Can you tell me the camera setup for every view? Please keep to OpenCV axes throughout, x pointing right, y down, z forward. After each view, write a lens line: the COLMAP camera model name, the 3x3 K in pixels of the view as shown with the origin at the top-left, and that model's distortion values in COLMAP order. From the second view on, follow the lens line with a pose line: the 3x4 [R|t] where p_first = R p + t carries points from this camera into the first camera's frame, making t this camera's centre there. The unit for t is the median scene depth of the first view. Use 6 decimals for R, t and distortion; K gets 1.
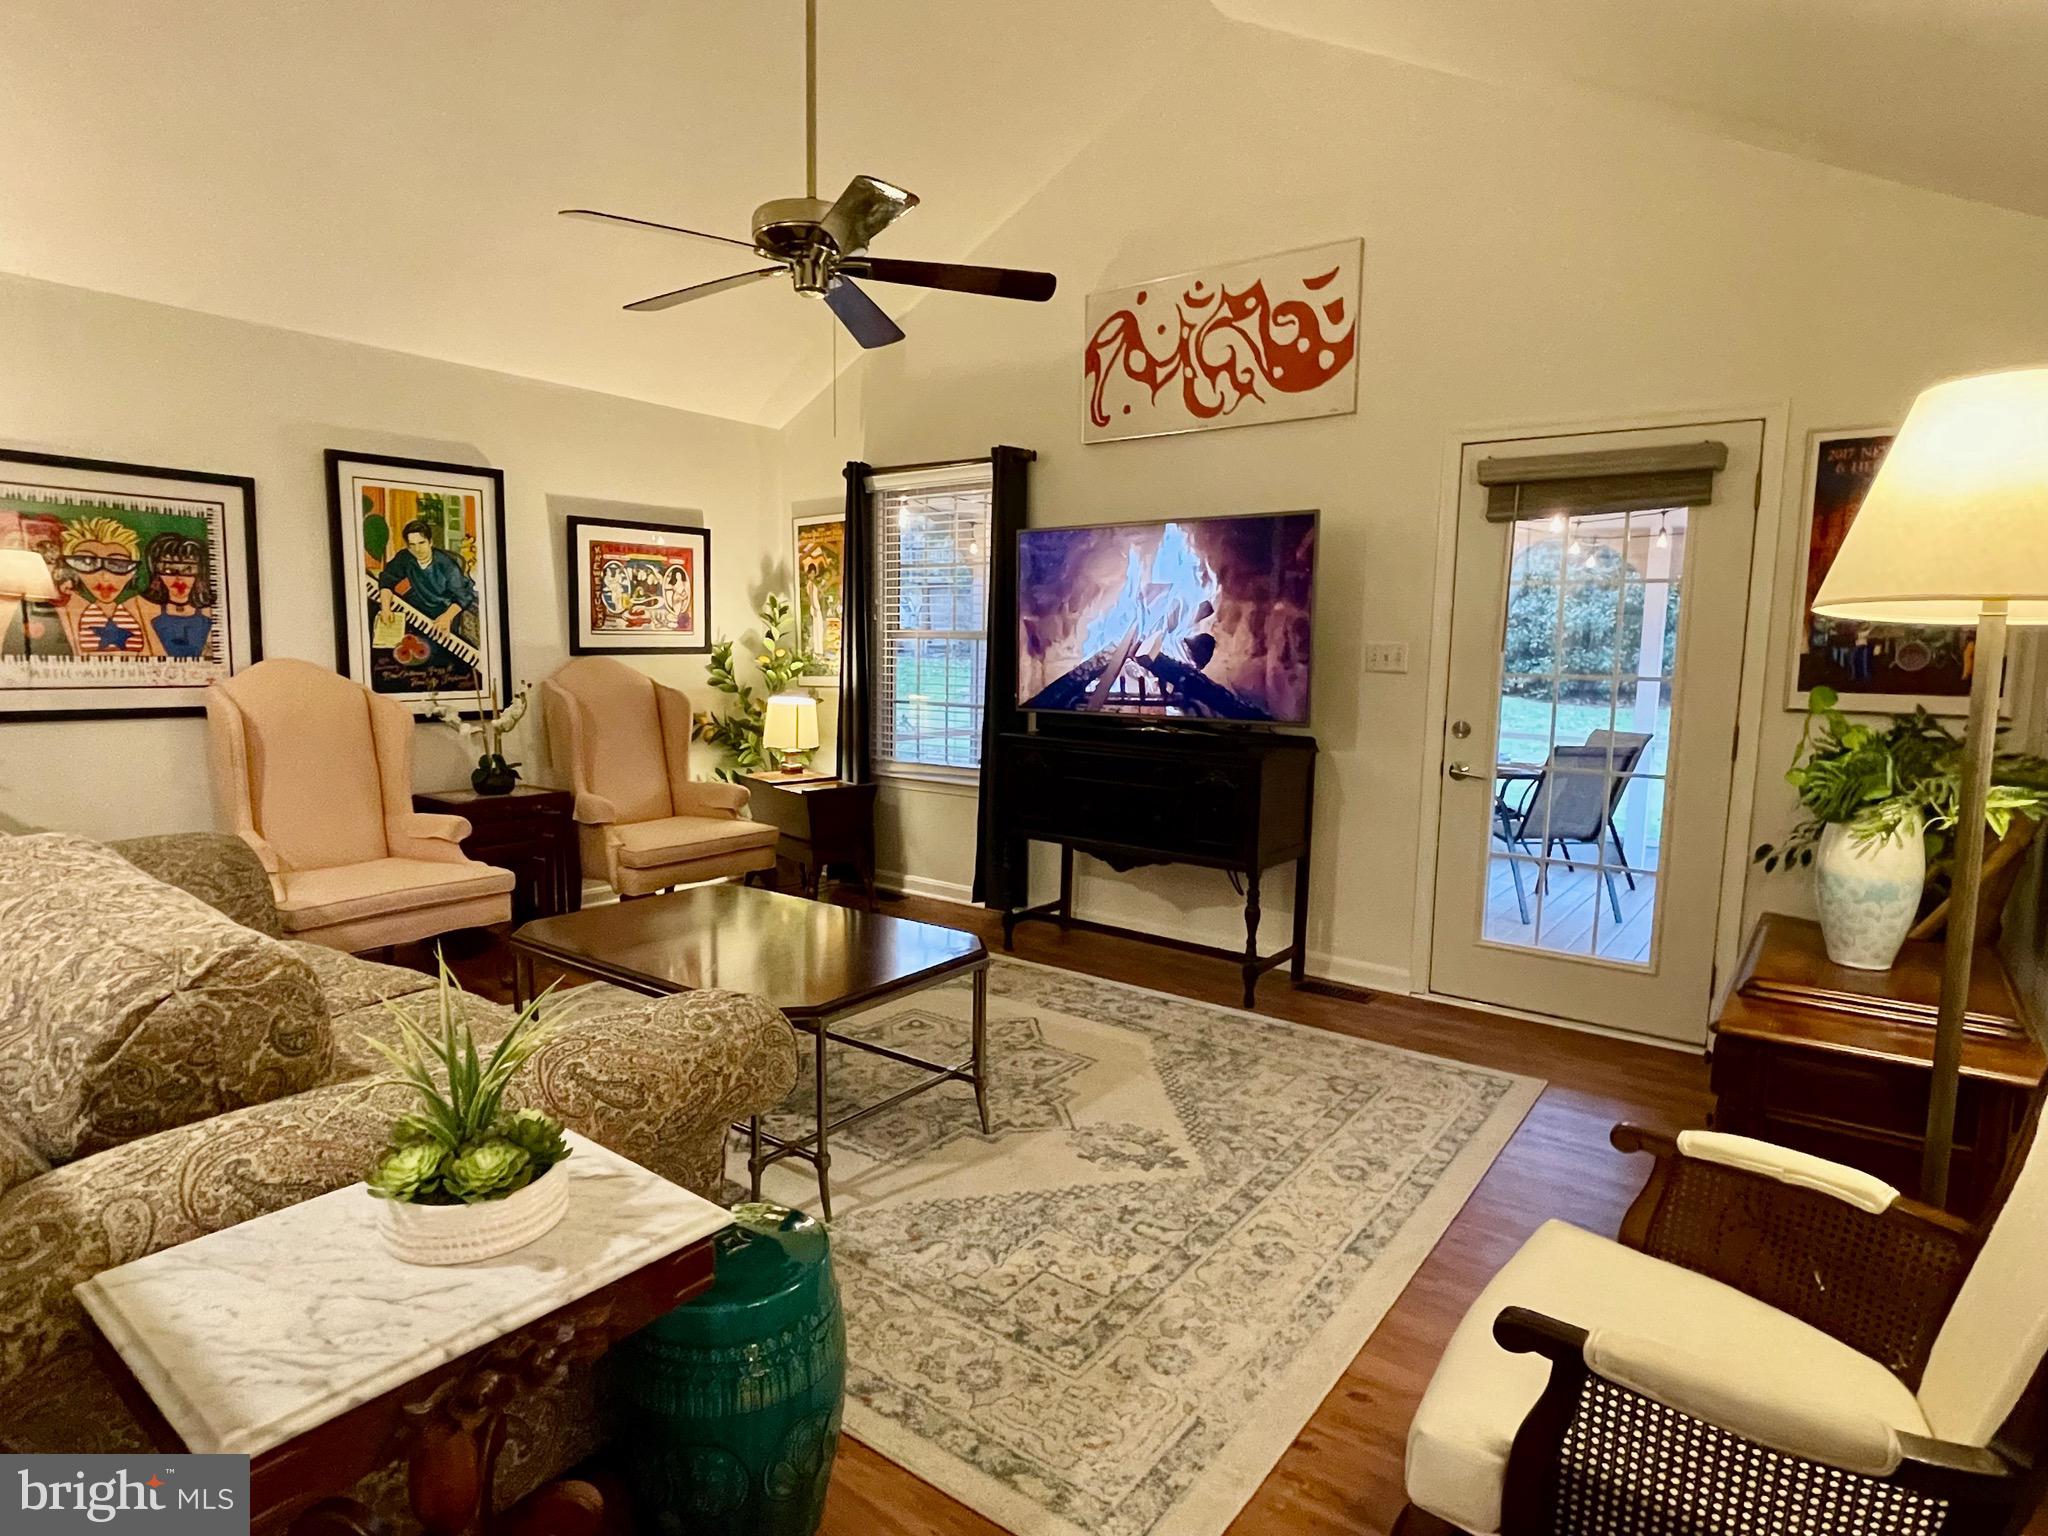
lens RADIAL K [[1124.0, 0, 1025.9], [0, 1124.0, 776.7], [0, 0, 1]] dist [0.021442, -0.000508]
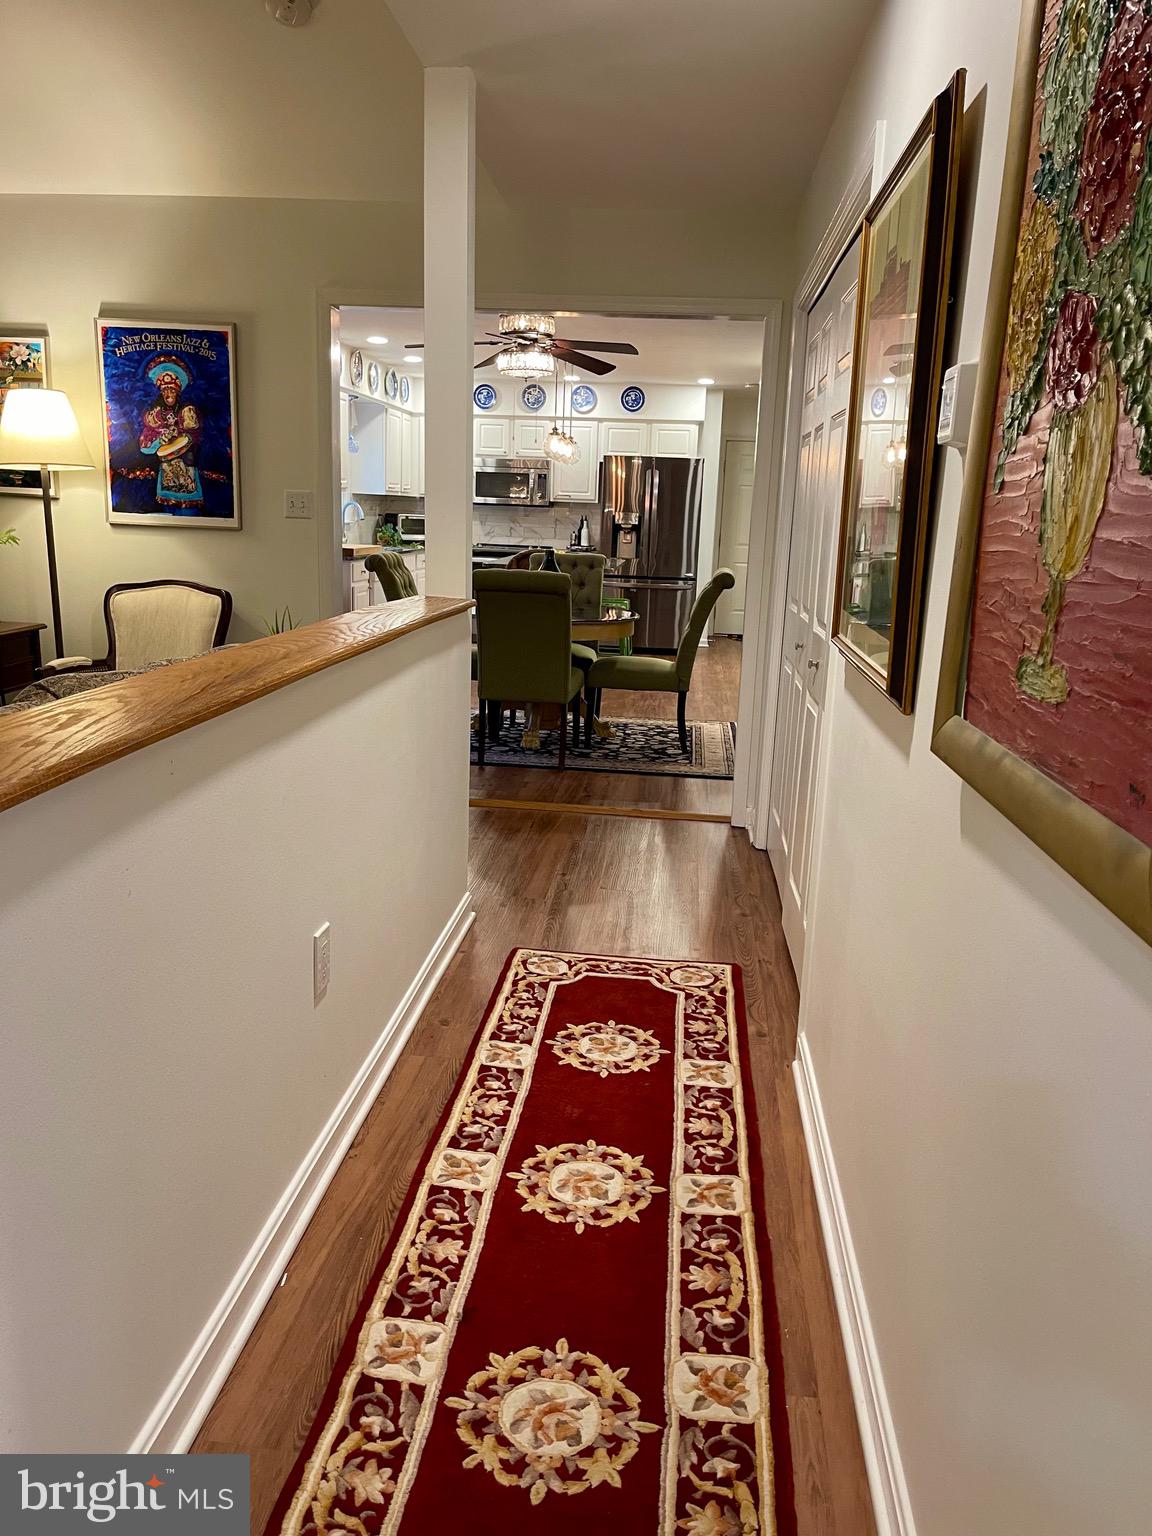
lens RADIAL K [[1163.6, 0, 576.0], [0, 1163.6, 768.0], [0, 0, 1]] dist [0.039063, -0.002389]
pose [[-0.512719, -0.222436, 0.829242, -0.877827], [0.058387, 0.954586, 0.292159, -0.070207], [-0.856569, 0.198212, -0.476447, 0.474927]]
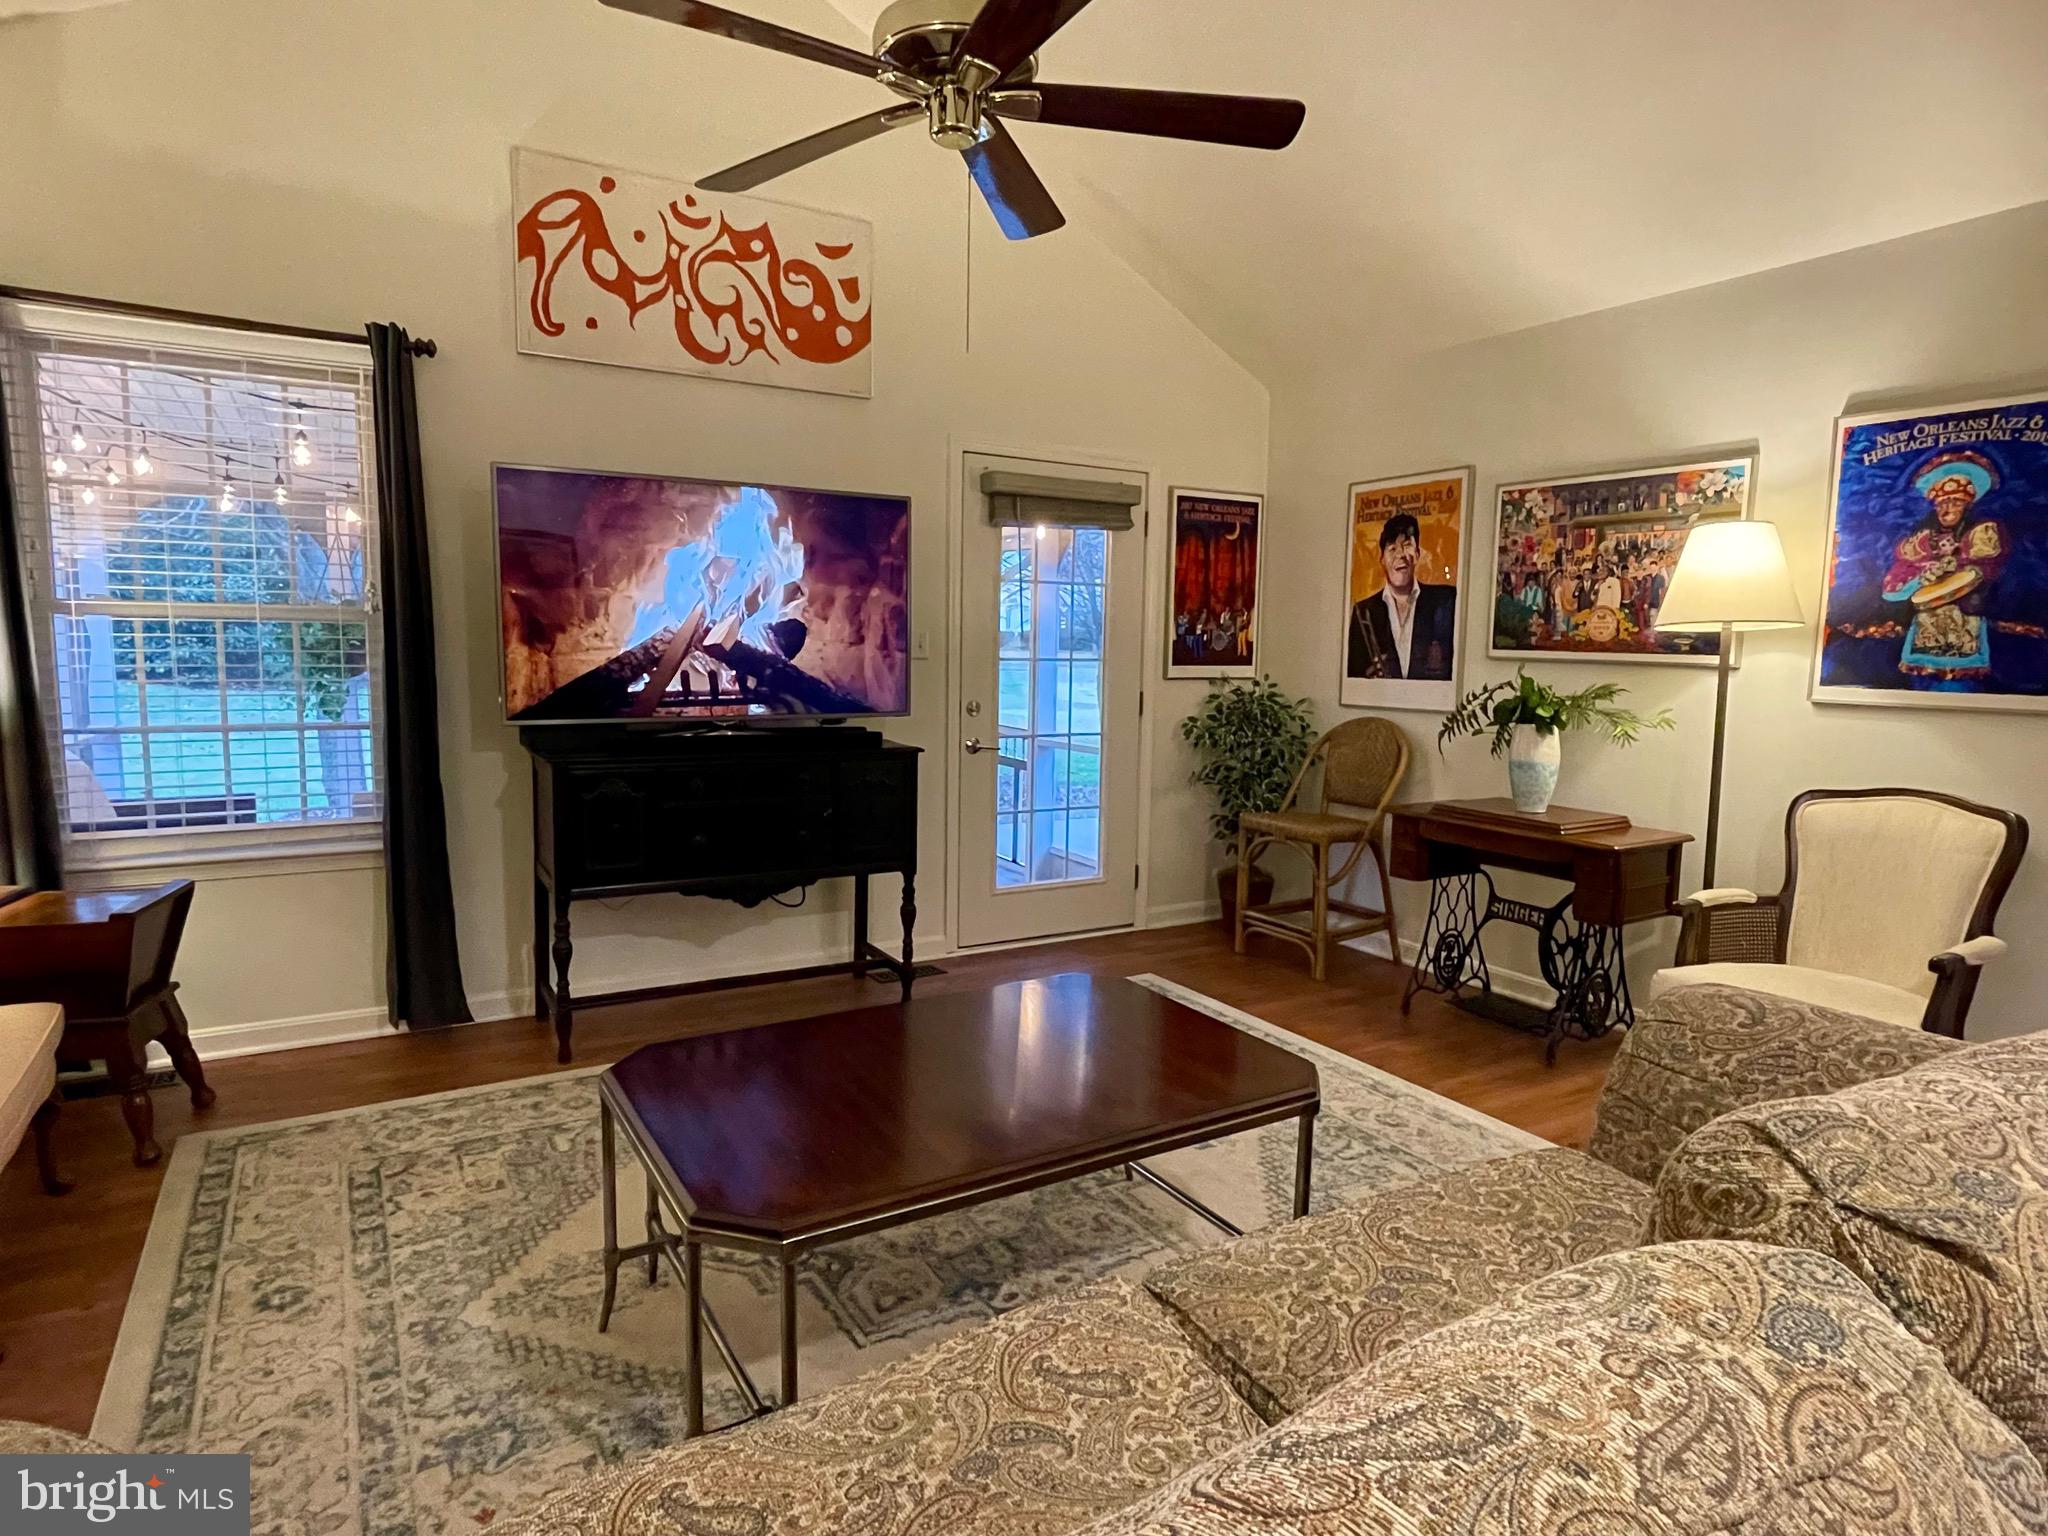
lens RADIAL K [[1152.0, 0, 1021.3], [0, 1152.0, 780.7], [0, 0, 1]] dist [0.005423, 0.000424]
pose [[0.381532, -0.120836, 0.916424, -0.582670], [0.099268, 0.991041, 0.089347, -0.061047], [-0.919010, 0.056882, 0.390109, 0.462599]]
